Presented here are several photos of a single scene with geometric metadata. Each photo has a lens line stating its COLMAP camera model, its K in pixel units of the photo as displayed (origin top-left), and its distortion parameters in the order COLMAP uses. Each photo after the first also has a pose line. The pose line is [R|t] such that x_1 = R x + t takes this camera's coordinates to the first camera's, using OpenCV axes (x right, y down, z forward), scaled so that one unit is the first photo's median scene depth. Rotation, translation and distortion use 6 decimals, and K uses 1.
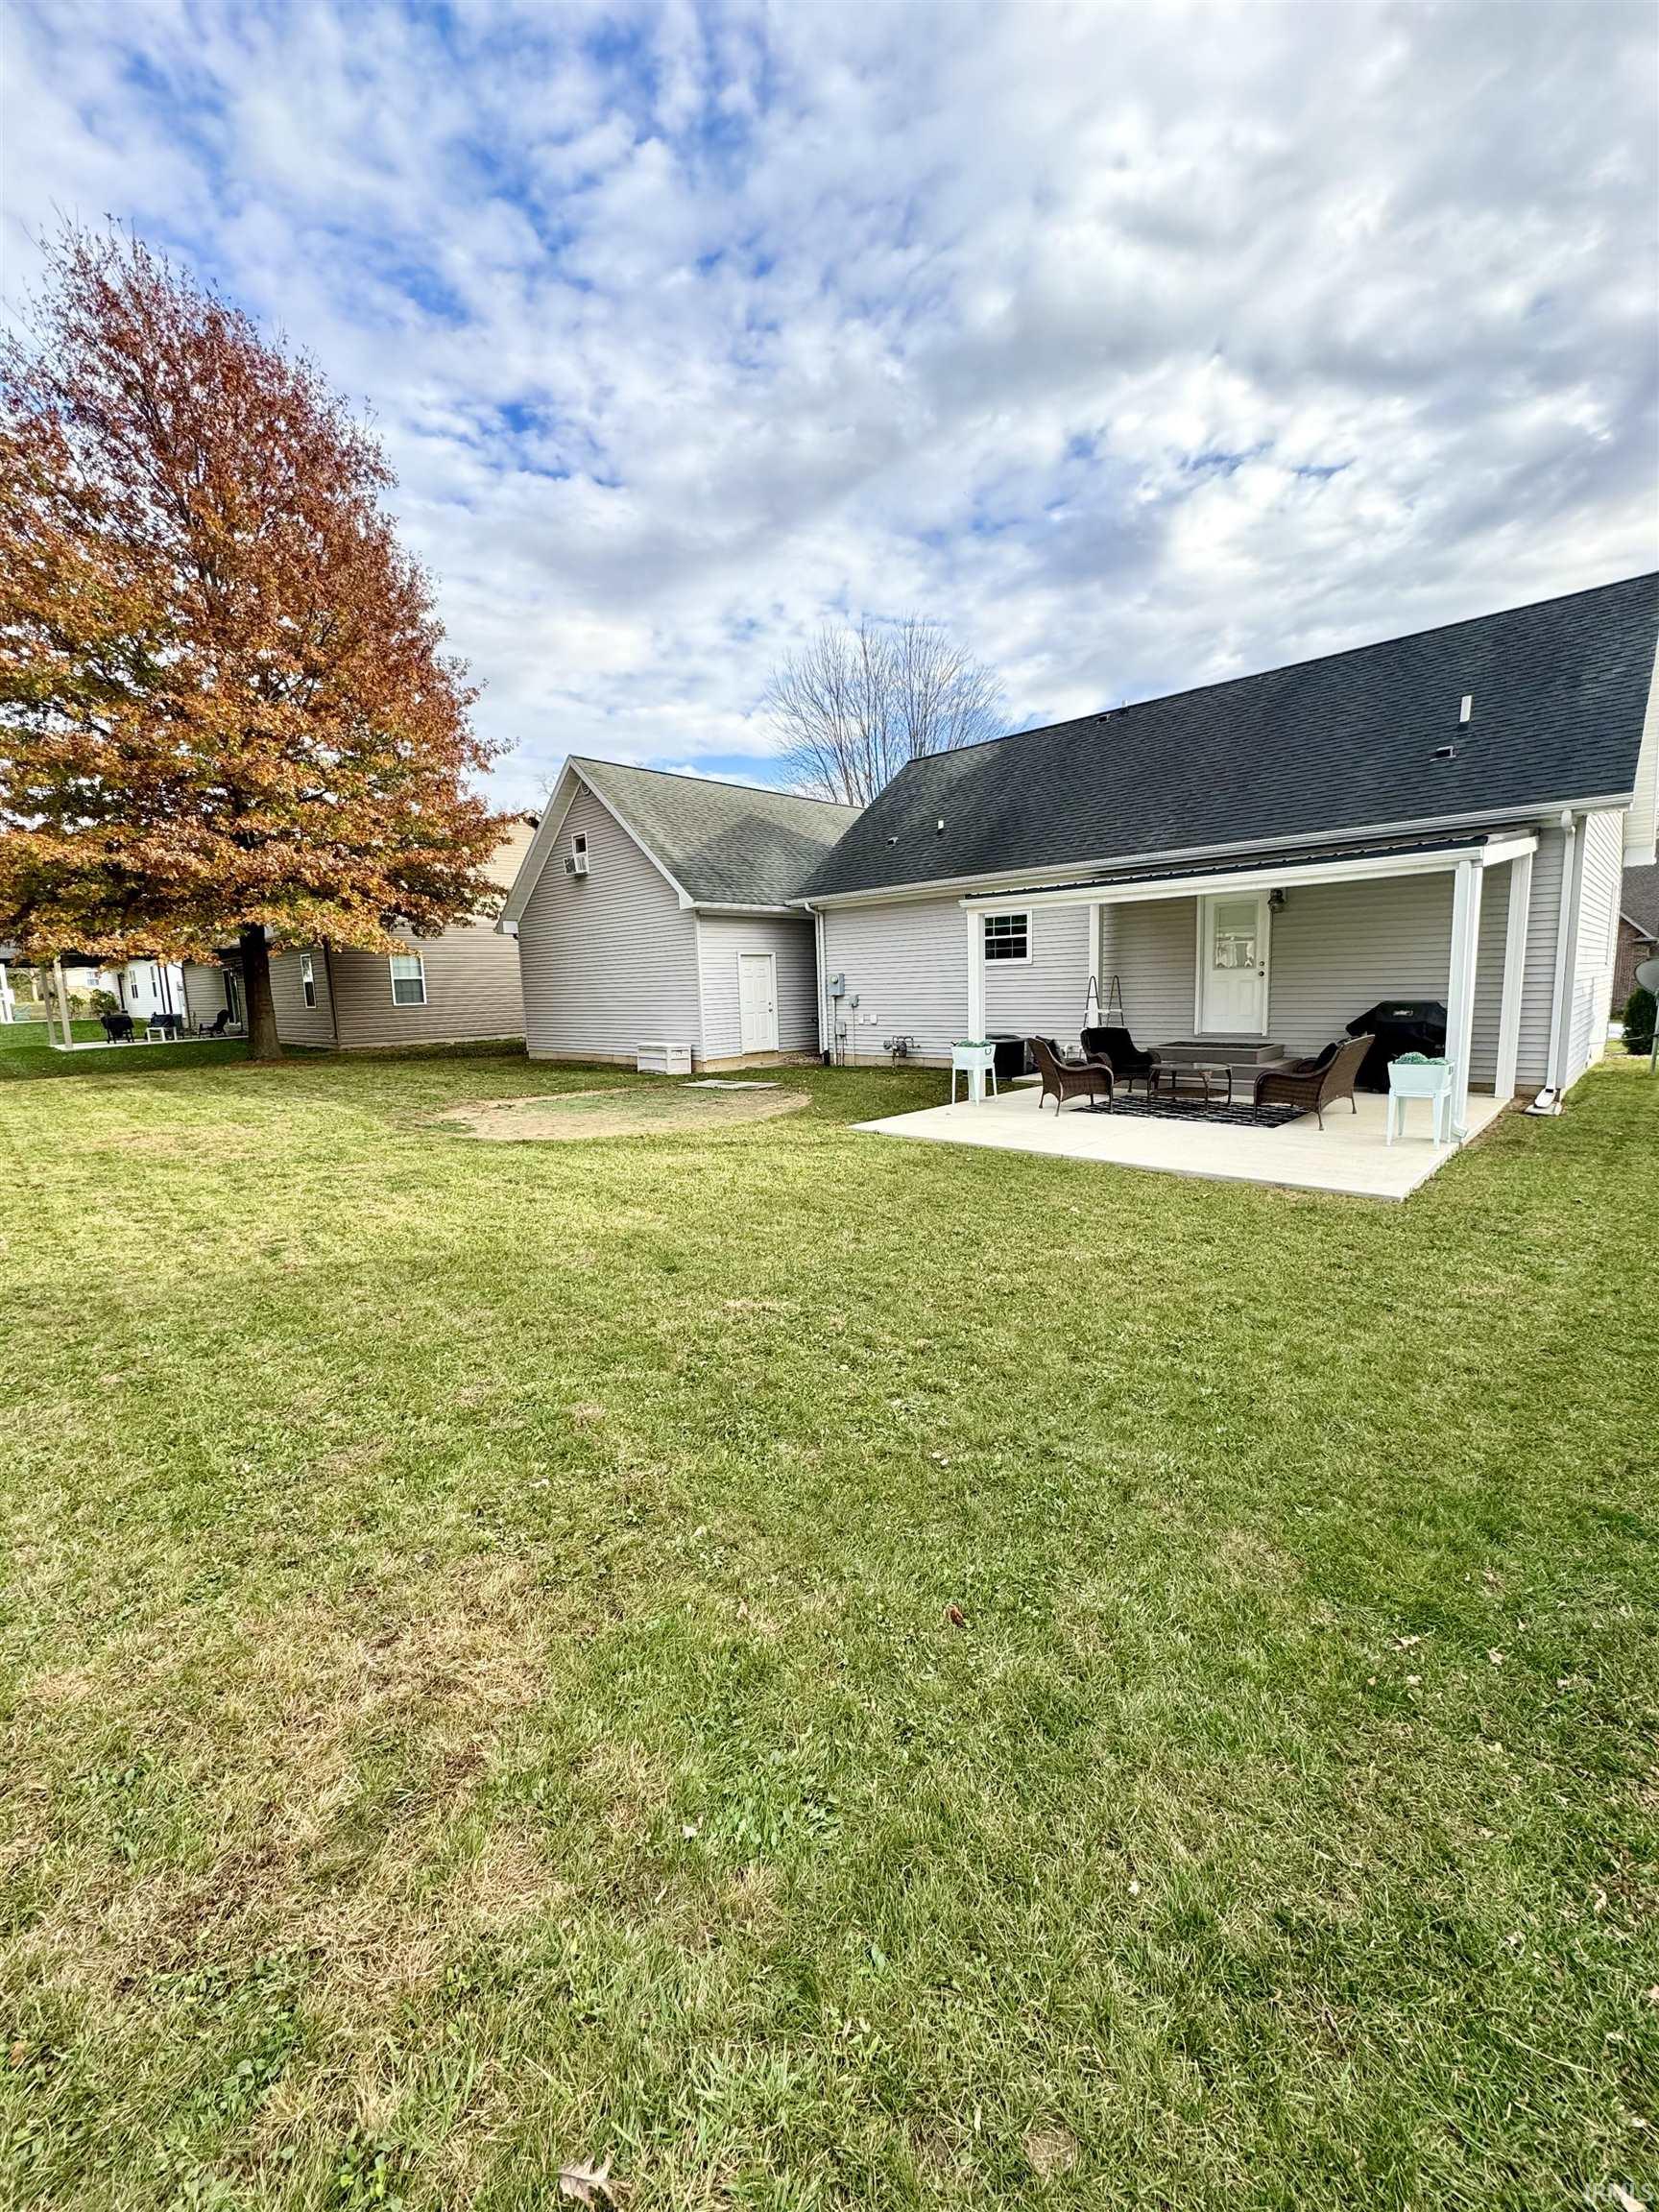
lens RADIAL K [[878.9, 0, 830.1], [0, 878.9, 1108.2], [0, 0, 1]] dist [-0.002752, 0.000406]
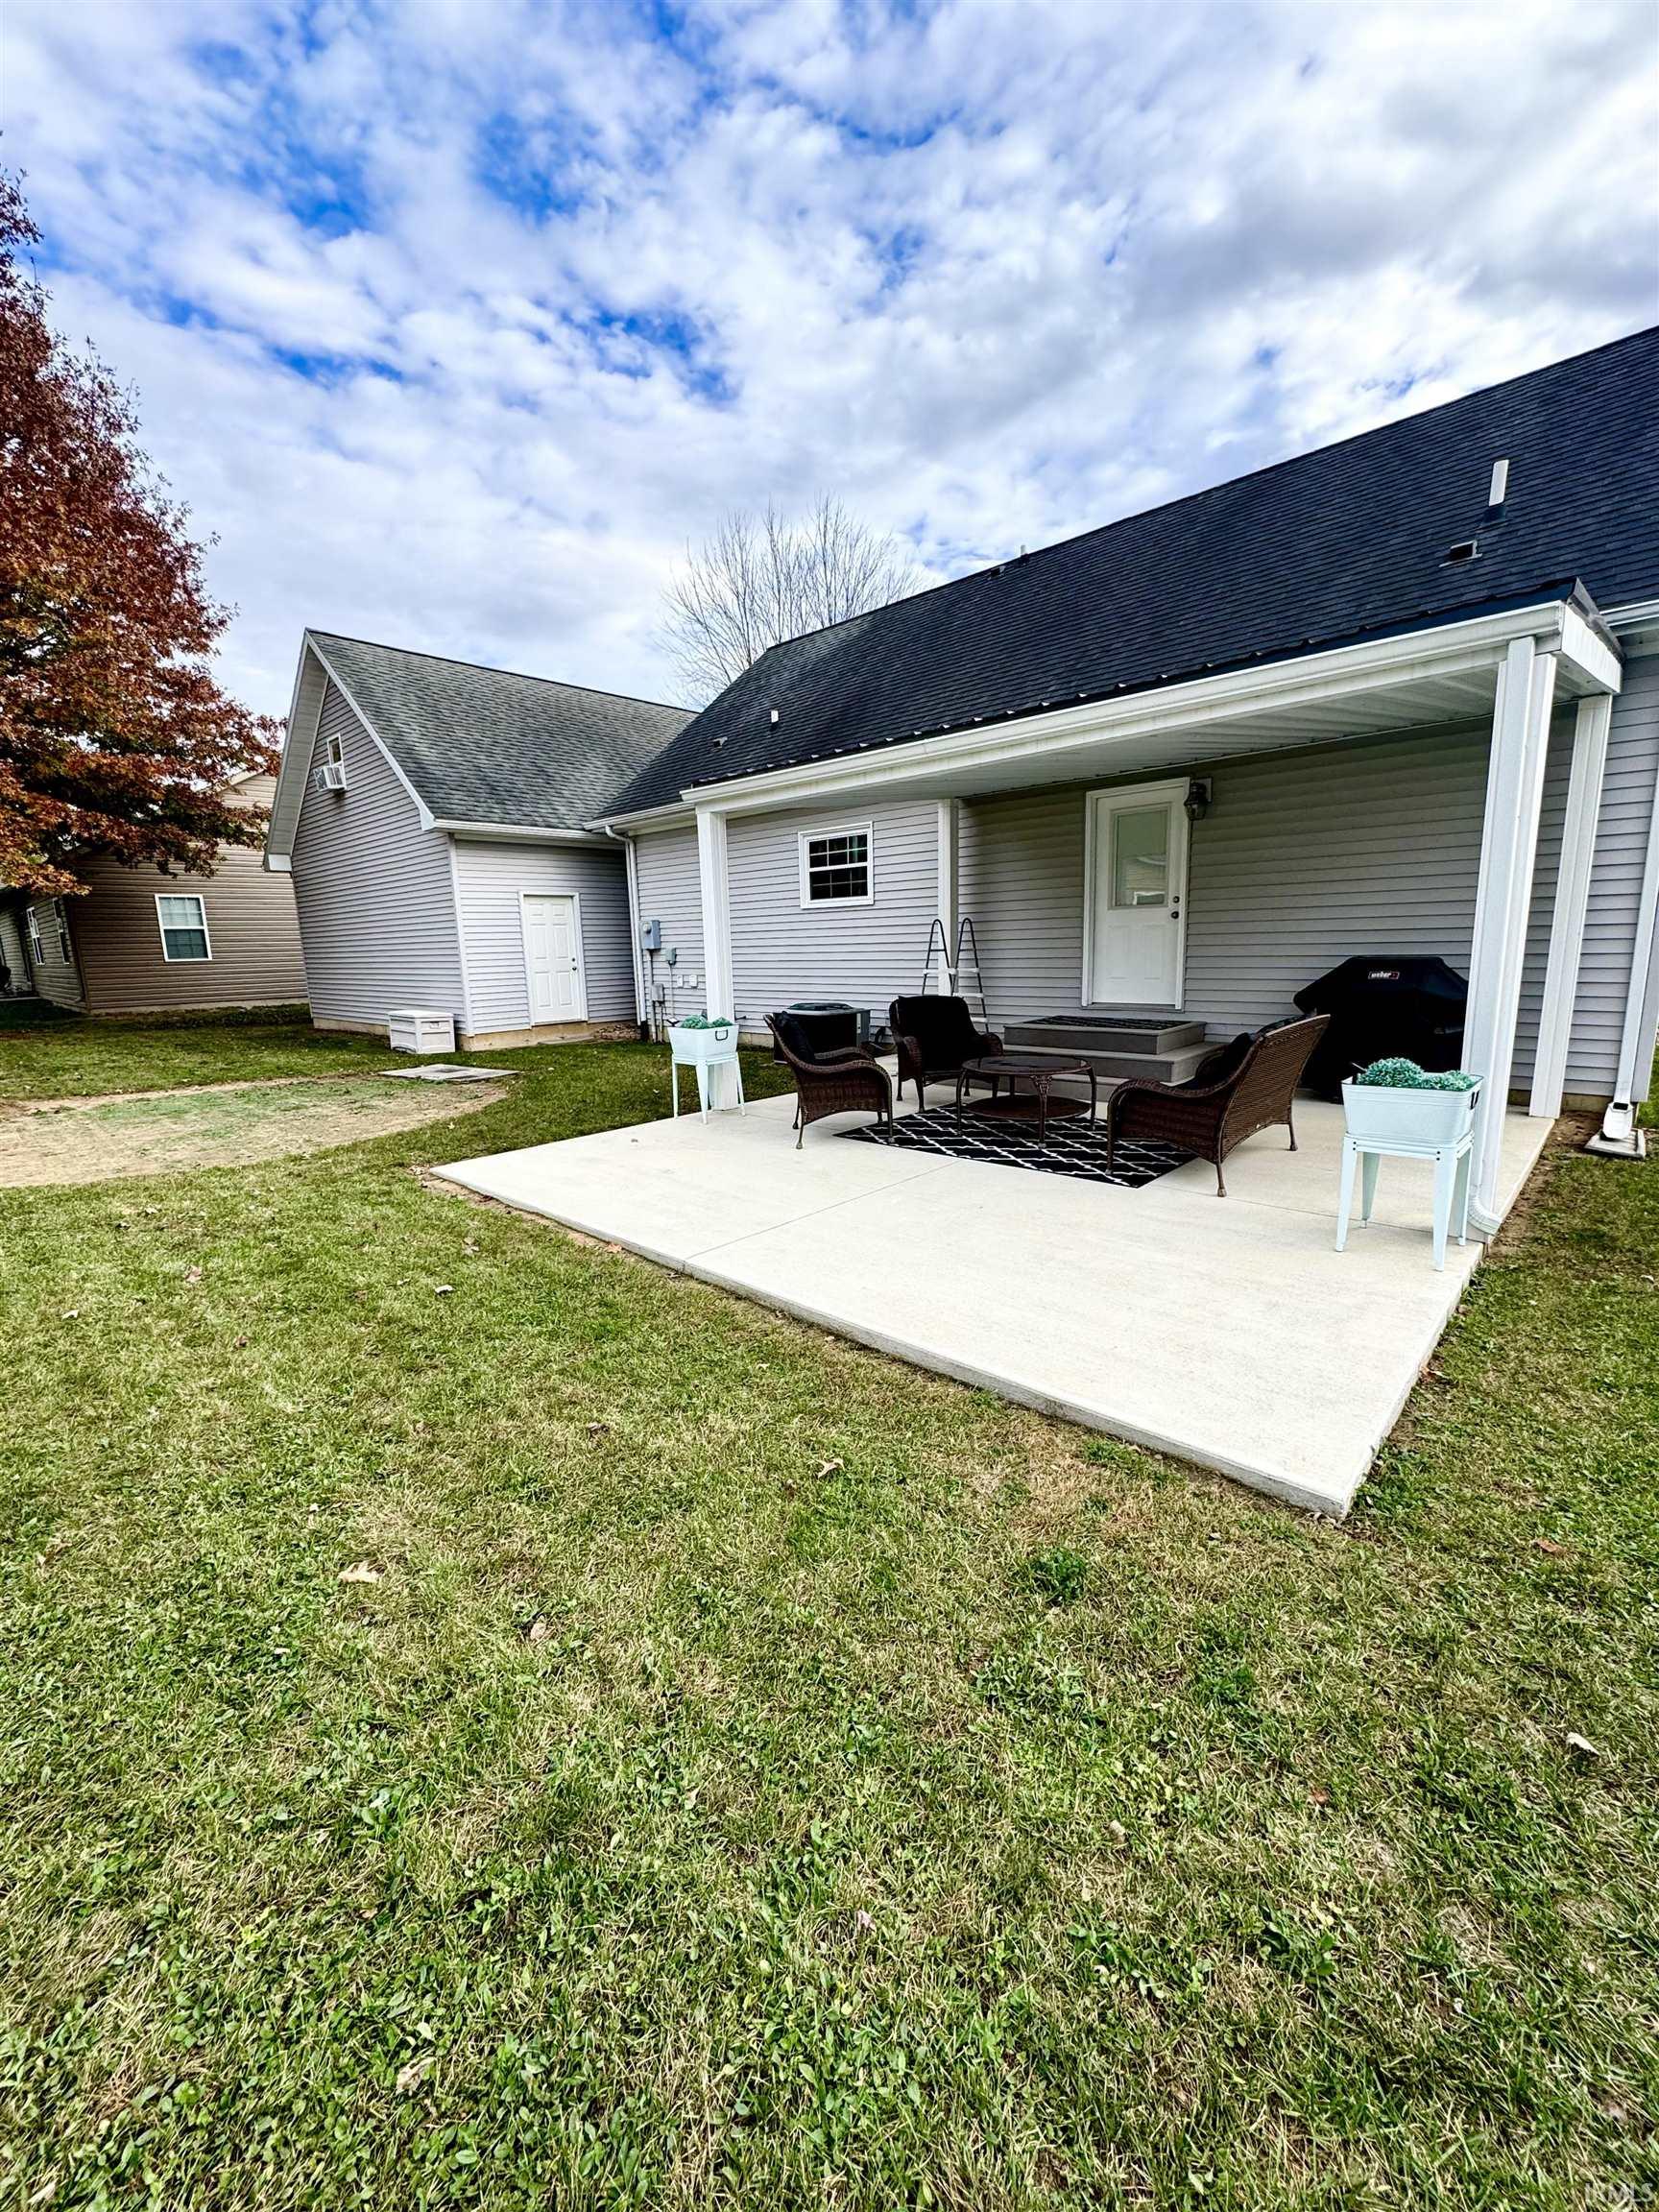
lens RADIAL K [[878.9, 0, 830.2], [0, 878.9, 1103.2], [0, 0, 1]] dist [-0.002752, 0.000406]
pose [[0.999947, 0.002022, 0.010058, 0.182748], [-0.002421, 0.999201, 0.039899, -0.030317], [-0.009970, -0.039921, 0.999153, 0.272846]]
